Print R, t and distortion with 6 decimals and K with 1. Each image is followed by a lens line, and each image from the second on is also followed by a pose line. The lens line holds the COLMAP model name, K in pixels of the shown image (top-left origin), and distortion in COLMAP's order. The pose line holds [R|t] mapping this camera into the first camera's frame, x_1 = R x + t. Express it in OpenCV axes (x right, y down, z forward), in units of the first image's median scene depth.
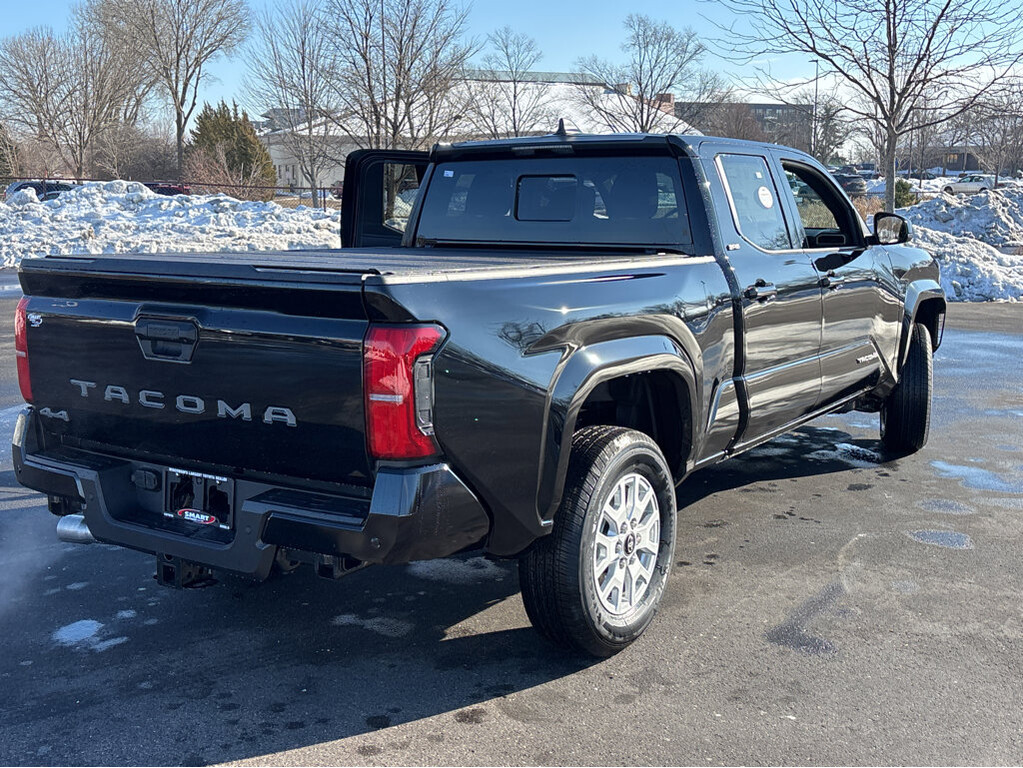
lens RADIAL K [[1153.5, 0, 515.4], [0, 1153.5, 368.7], [0, 0, 1]] dist [0.179057, -0.533069]
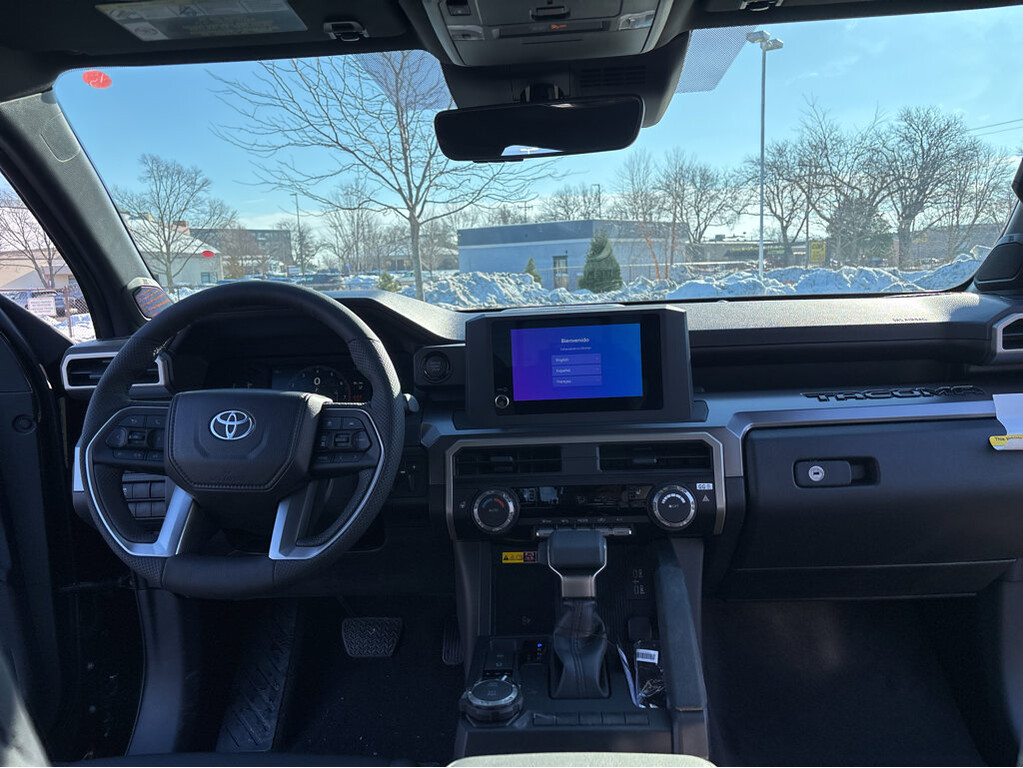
lens RADIAL K [[776.7, 0, 525.2], [0, 776.7, 375.2], [0, 0, 1]] dist [0.006995, 0.005702]
pose [[0.860119, -0.102214, 0.499747, 0.114995], [0.121794, 0.992533, -0.006616, -0.151413], [-0.495339, 0.066556, 0.866146, 1.205755]]
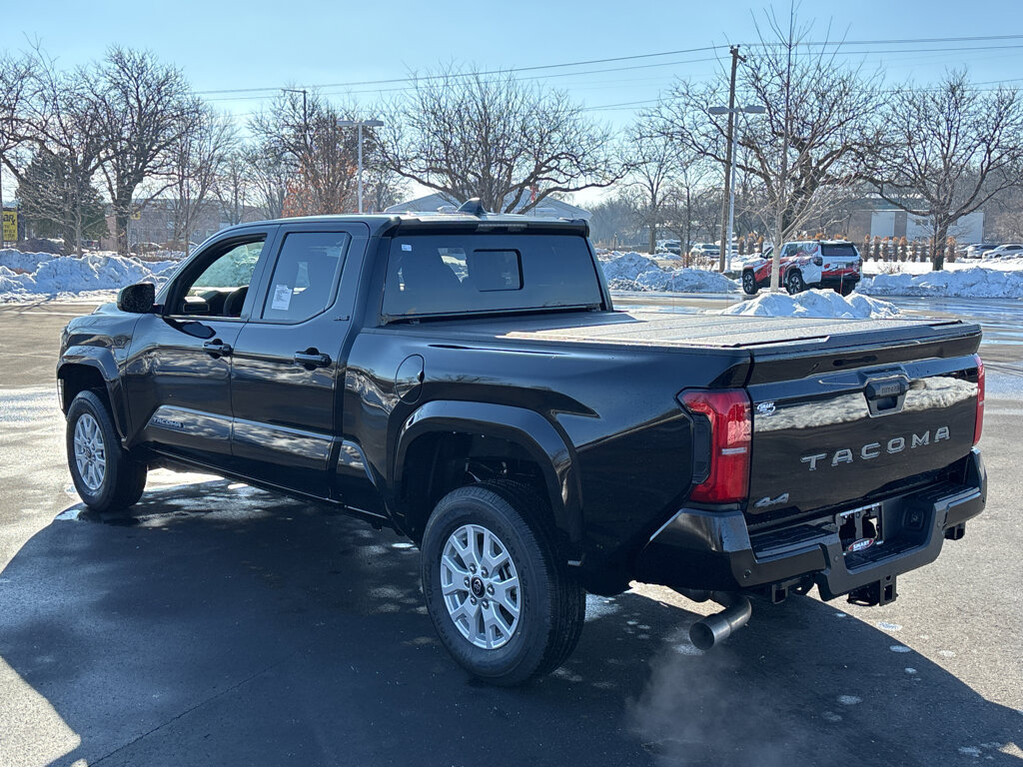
lens RADIAL K [[1153.5, 0, 515.4], [0, 1153.5, 368.7], [0, 0, 1]] dist [0.179057, -0.533069]
pose [[0.244084, -0.104154, 0.964145, -1.127759], [0.142257, 0.987306, 0.070643, -0.140297], [-0.959263, 0.119913, 0.255802, 0.765785]]
